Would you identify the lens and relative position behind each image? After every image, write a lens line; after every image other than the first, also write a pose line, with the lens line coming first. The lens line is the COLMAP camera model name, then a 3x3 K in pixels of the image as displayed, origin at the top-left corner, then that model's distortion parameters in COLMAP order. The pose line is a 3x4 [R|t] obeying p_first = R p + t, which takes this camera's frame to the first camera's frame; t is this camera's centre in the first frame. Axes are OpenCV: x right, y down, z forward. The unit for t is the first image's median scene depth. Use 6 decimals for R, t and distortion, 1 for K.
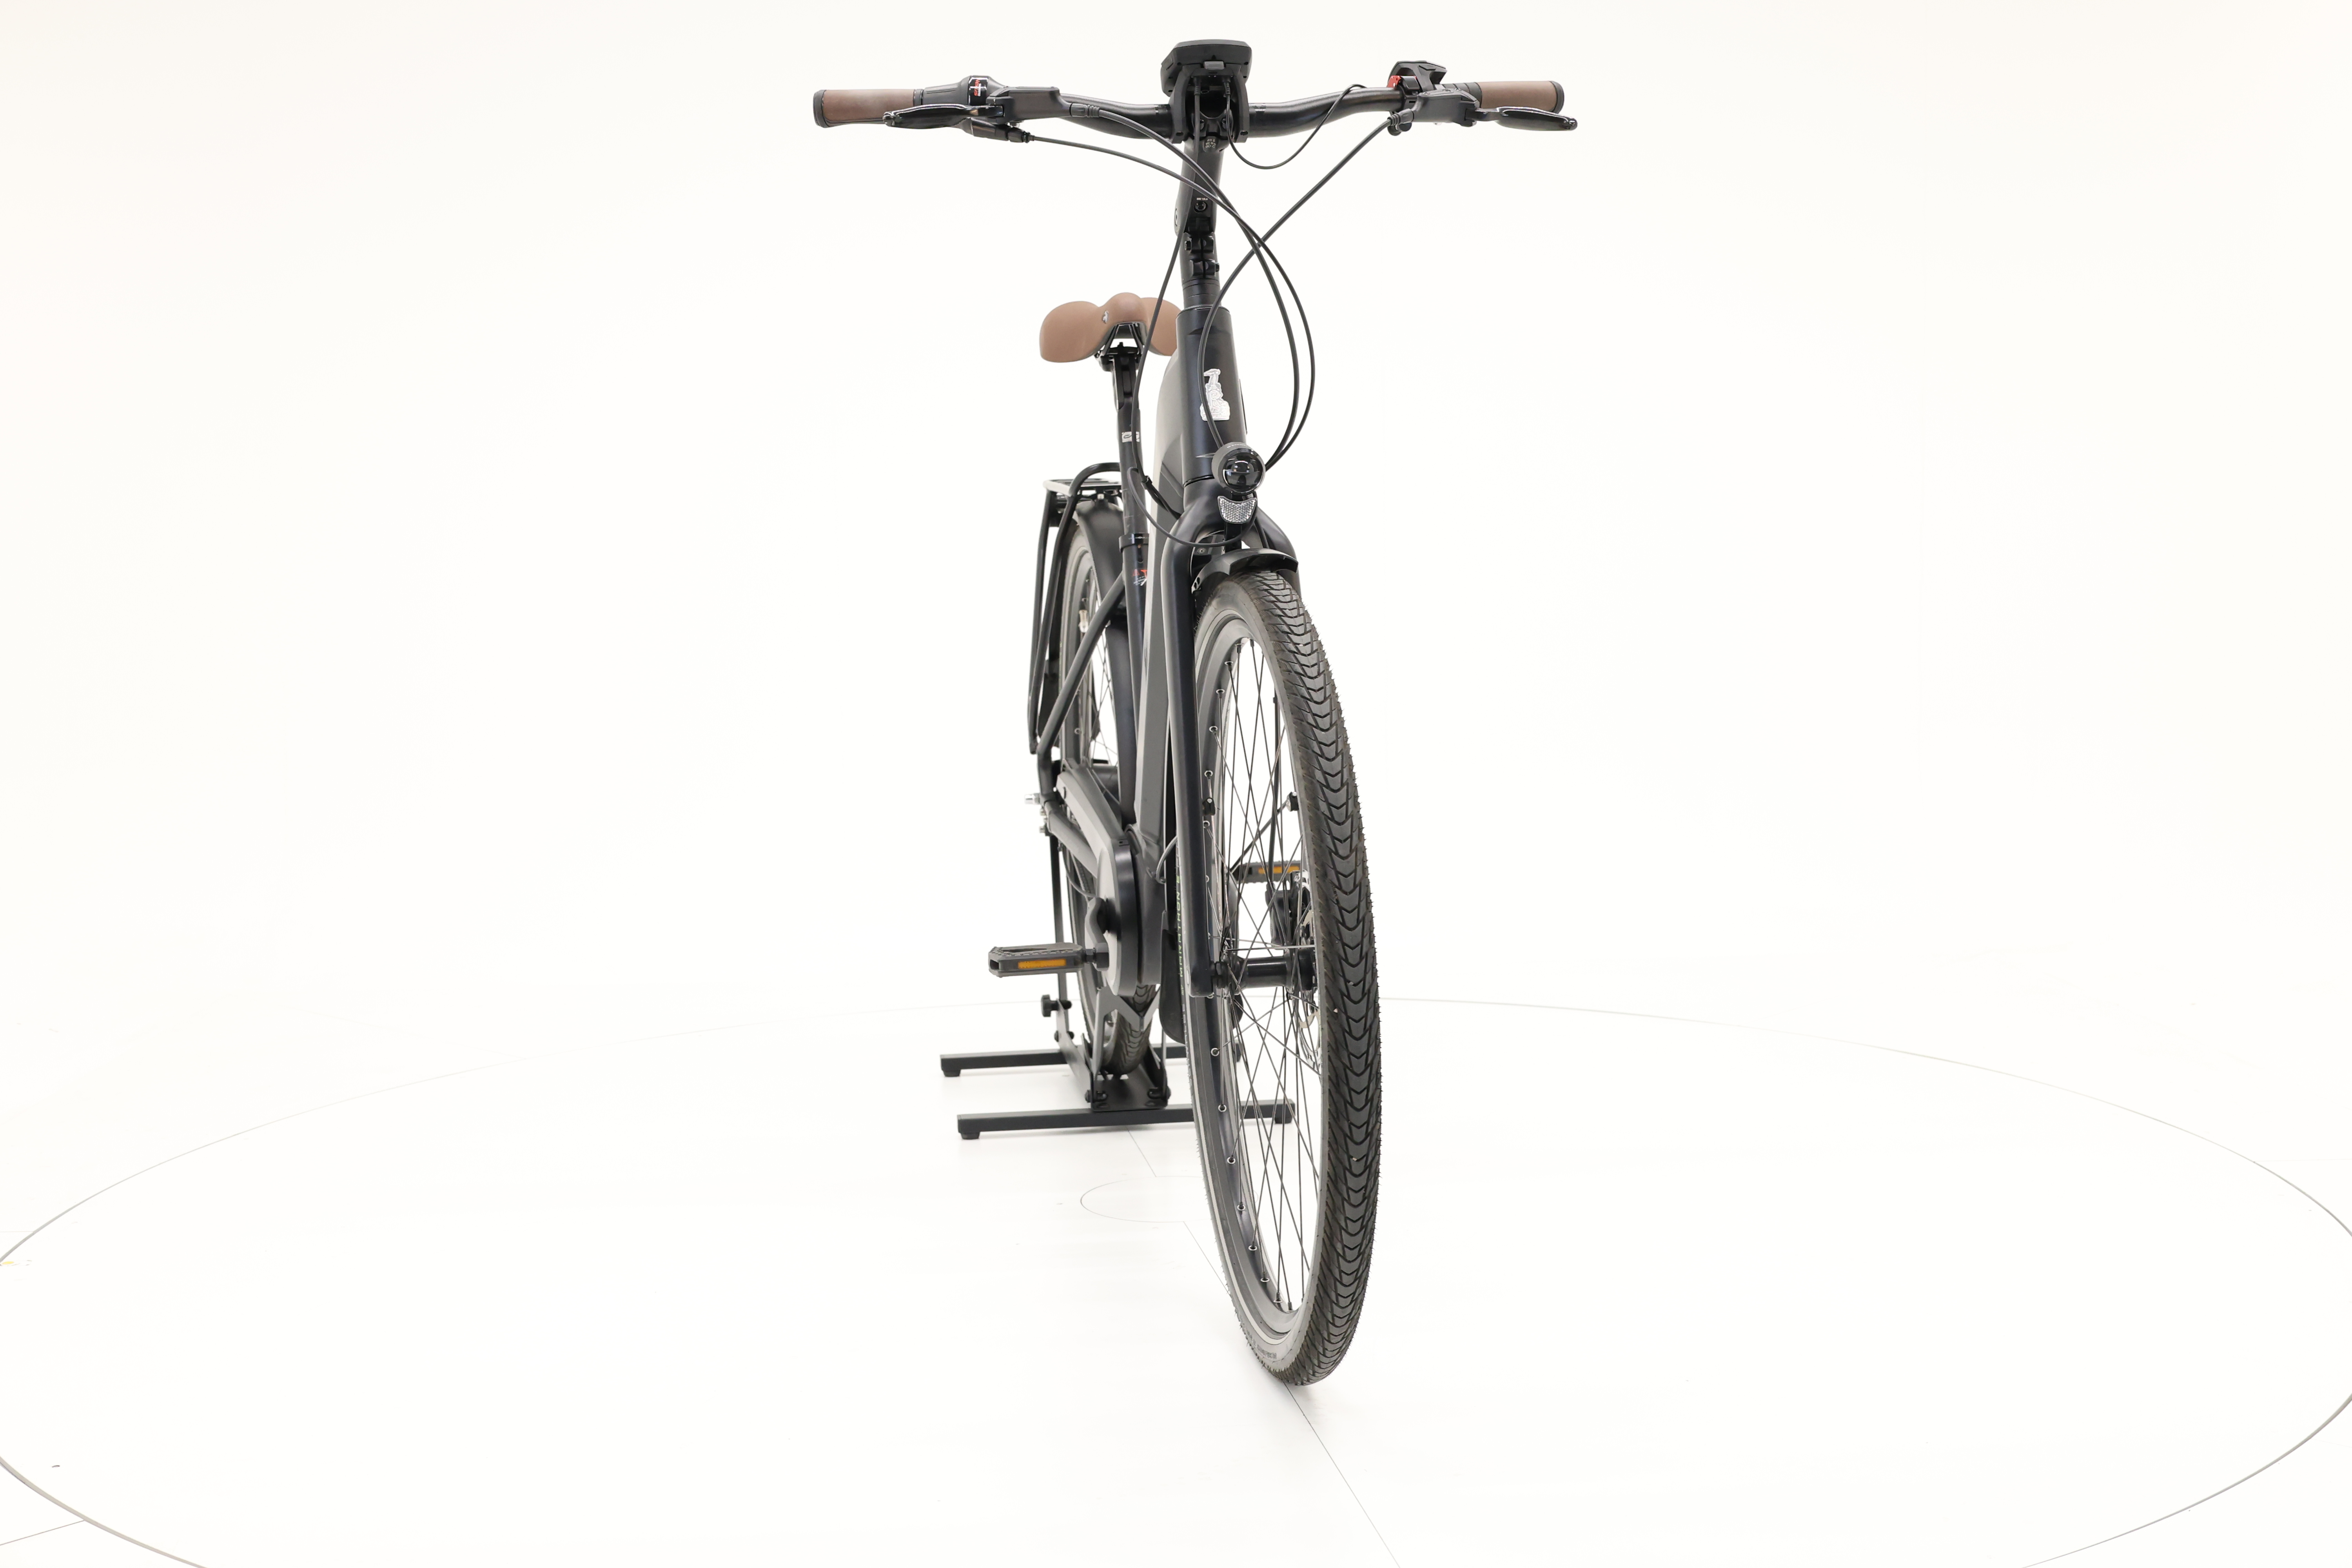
lens RADIAL K [[2648.7, 0, 1183.8], [0, 2648.7, 783.1], [0, 0, 1]] dist [0.017083, 0.000000]
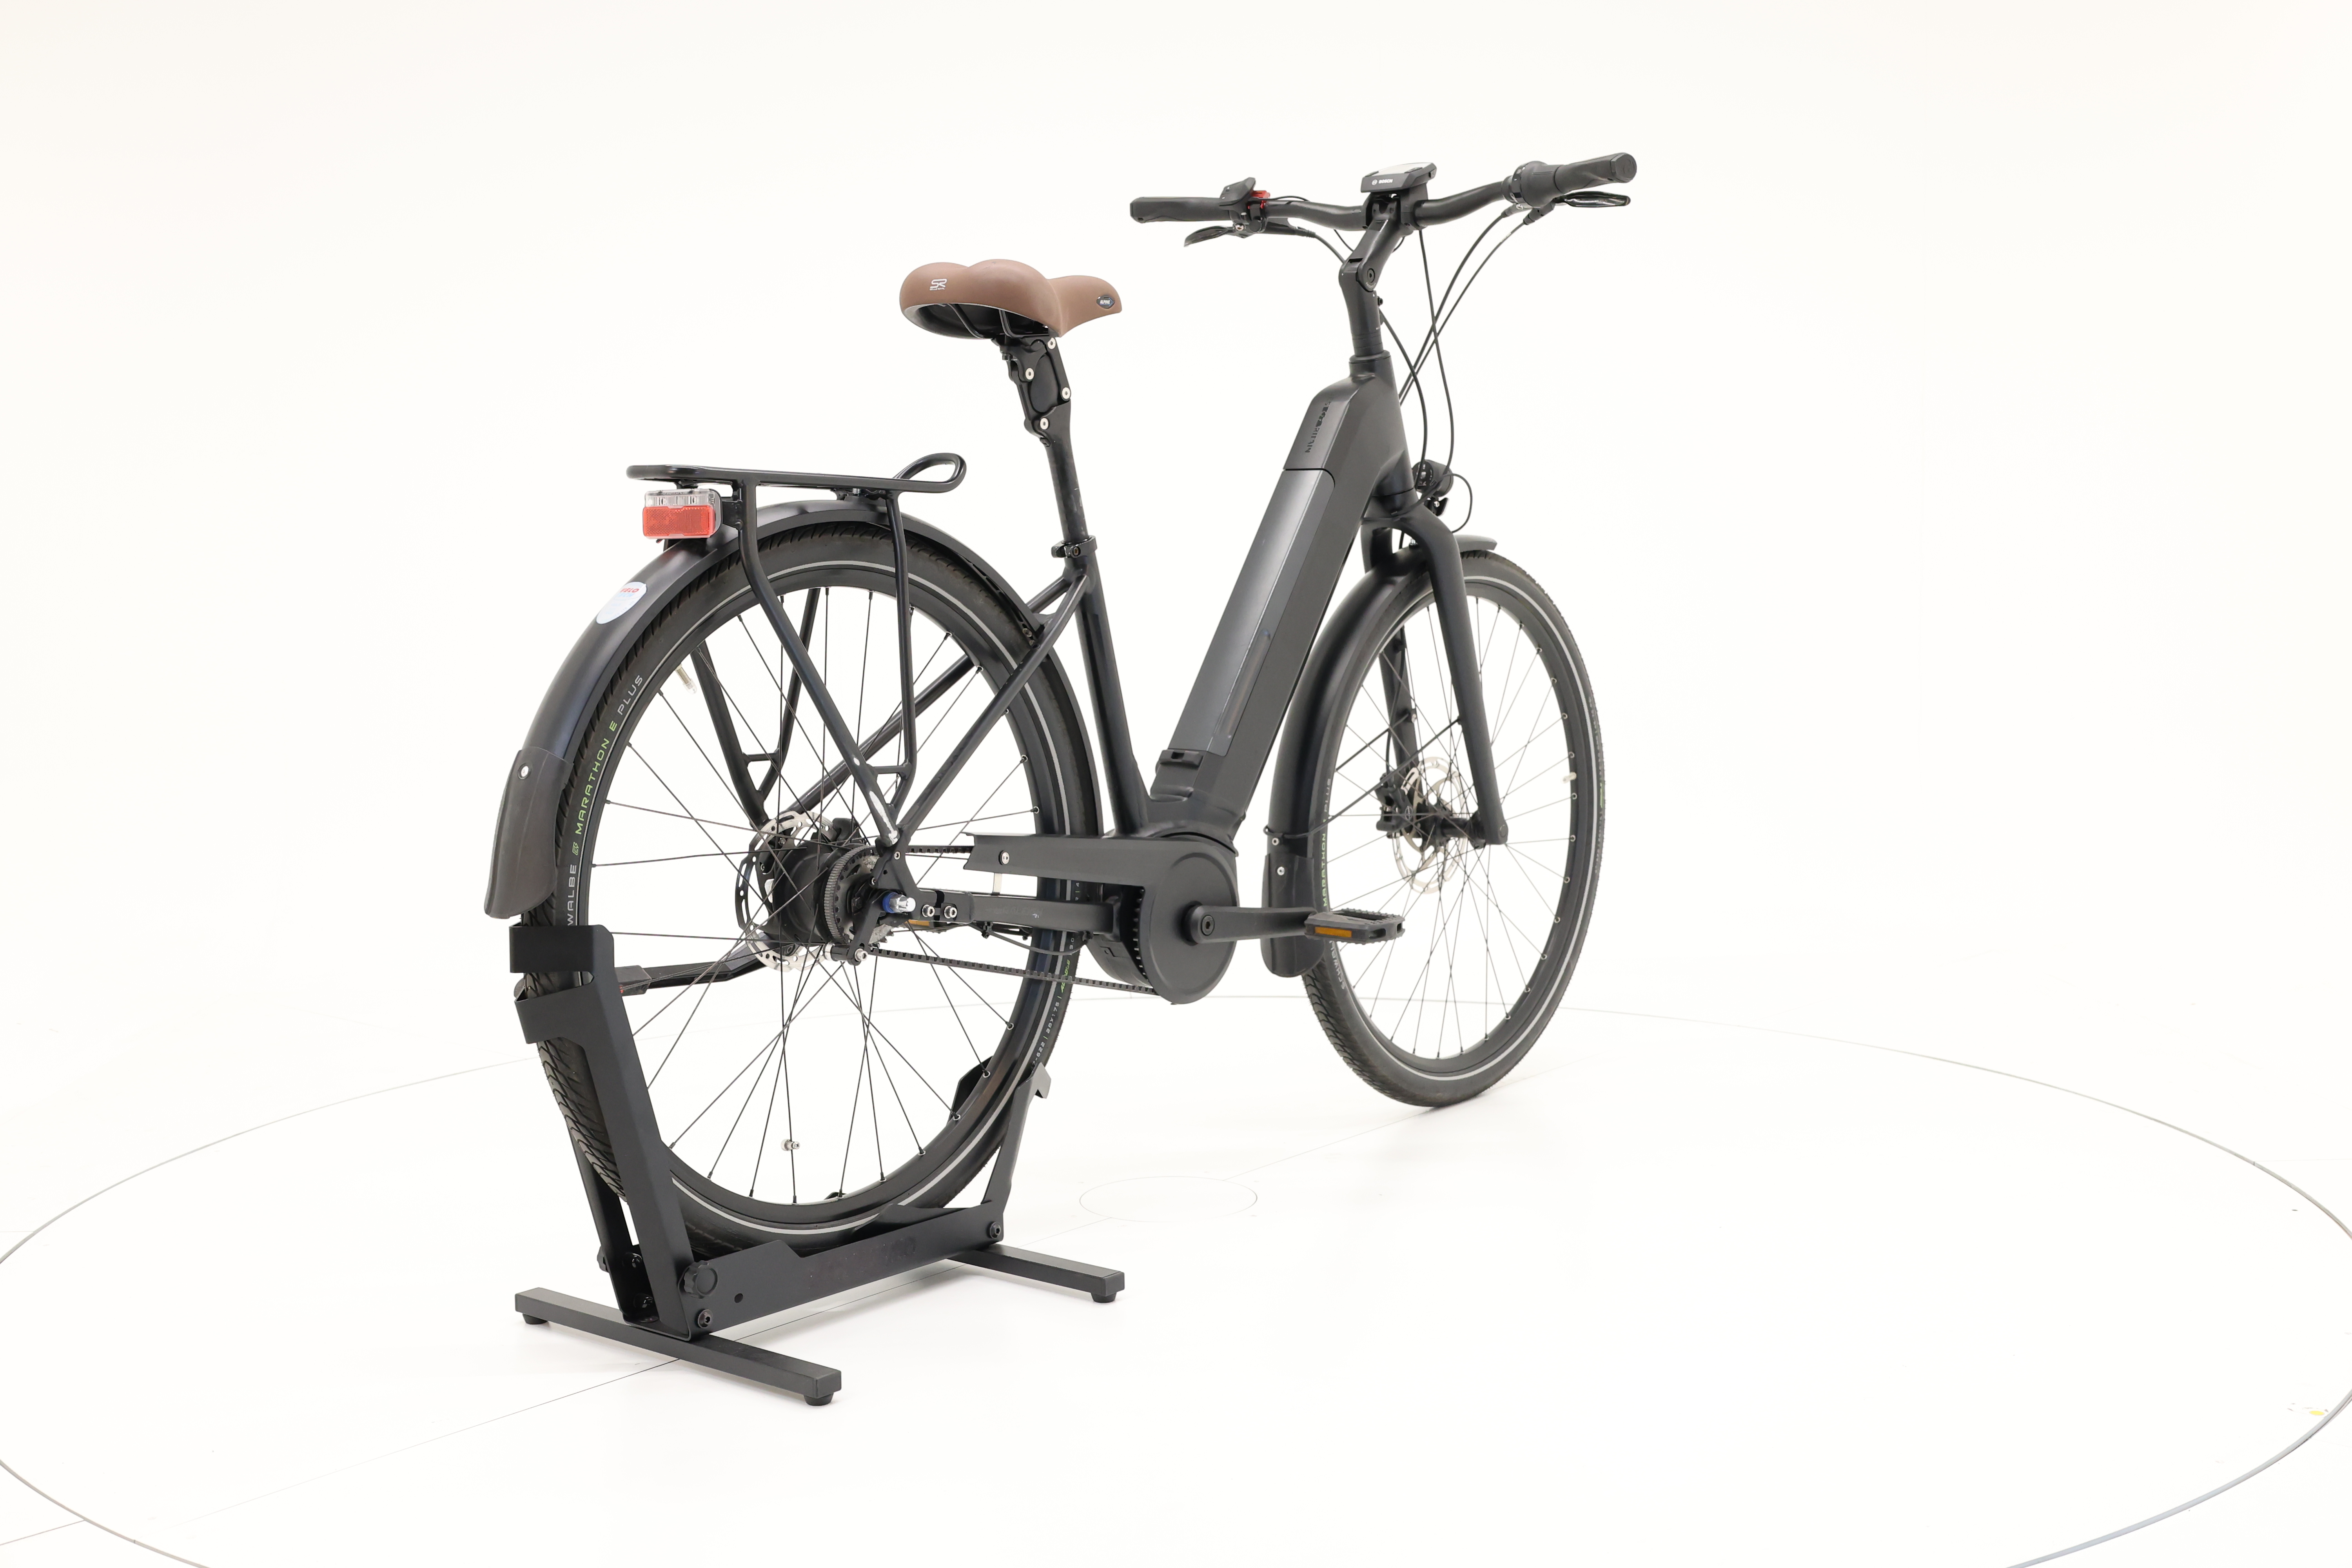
lens RADIAL K [[2641.9, 0, 1172.8], [0, 2641.9, 778.8], [0, 0, 1]] dist [0.026342, 0.000000]
pose [[-0.670258, -0.042039, 0.740936, -0.904825], [0.105460, 0.982867, 0.151166, -0.183252], [-0.734596, 0.179460, -0.654341, 1.987130]]
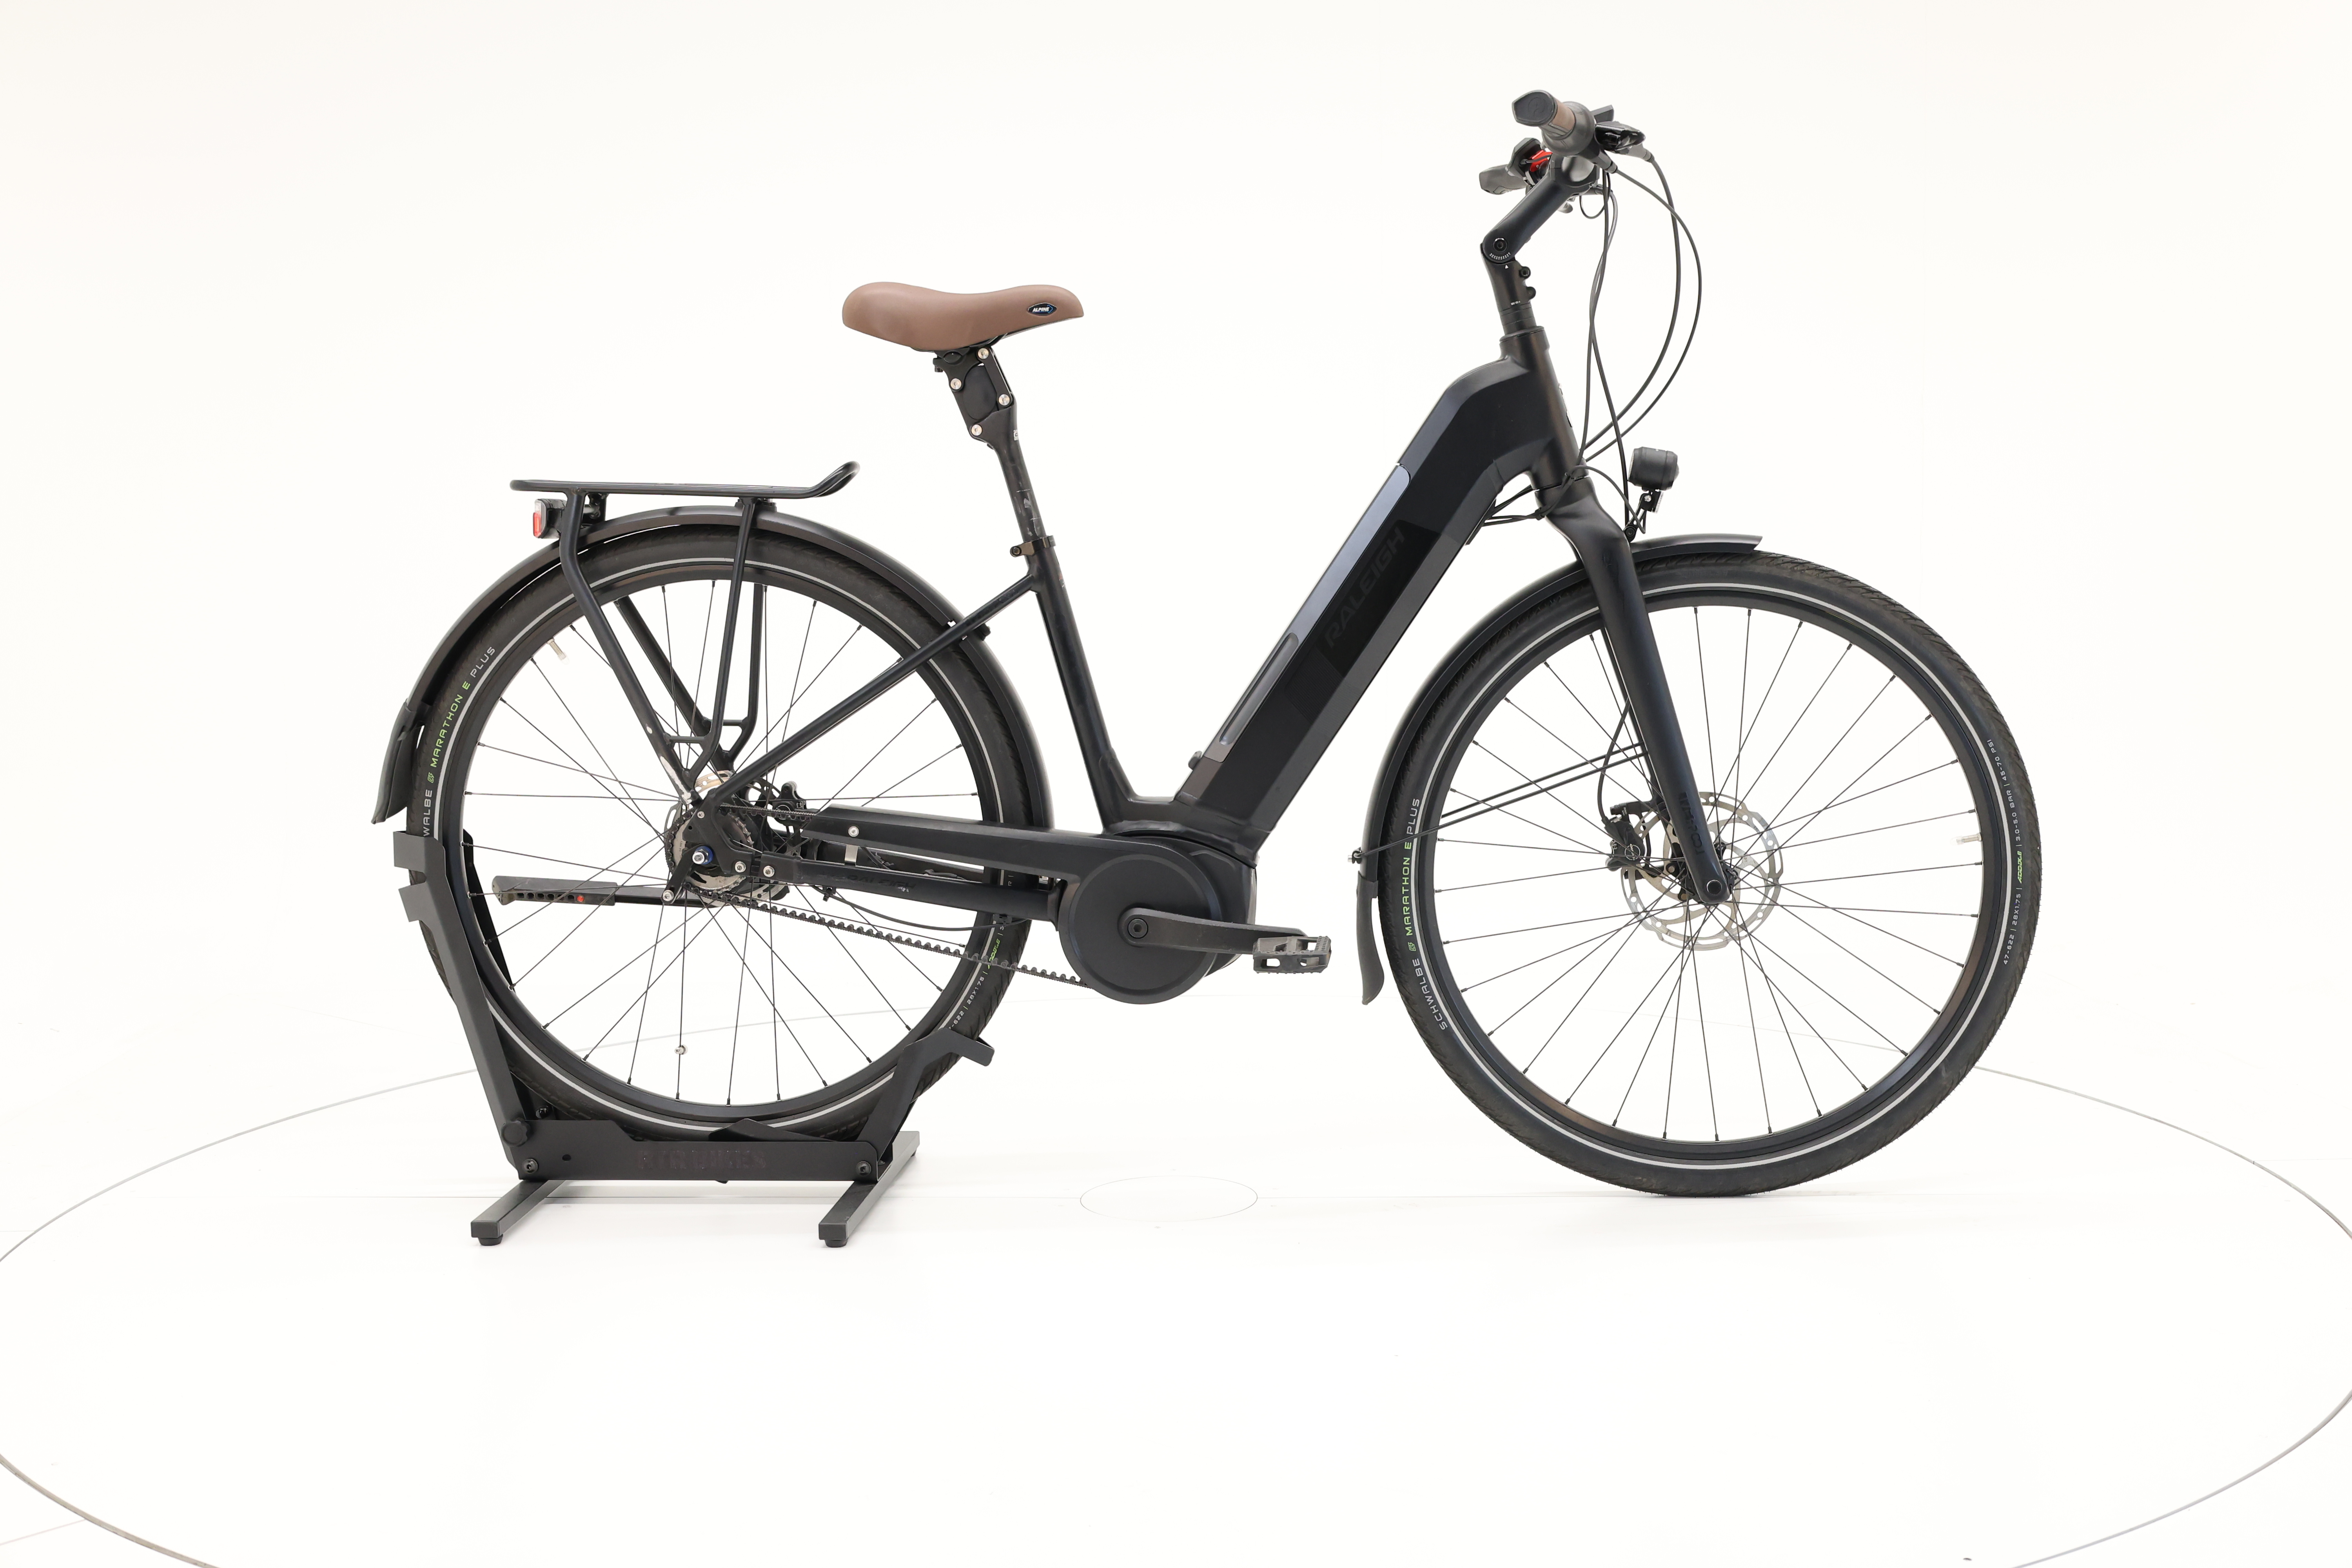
lens RADIAL K [[2641.9, 0, 1167.4], [0, 2641.9, 782.1], [0, 0, 1]] dist [0.026342, 0.000000]
pose [[0.220958, -0.086916, 0.971403, -1.177368], [0.113534, 0.991541, 0.062894, -0.075657], [-0.968652, 0.096390, 0.228957, 0.925699]]
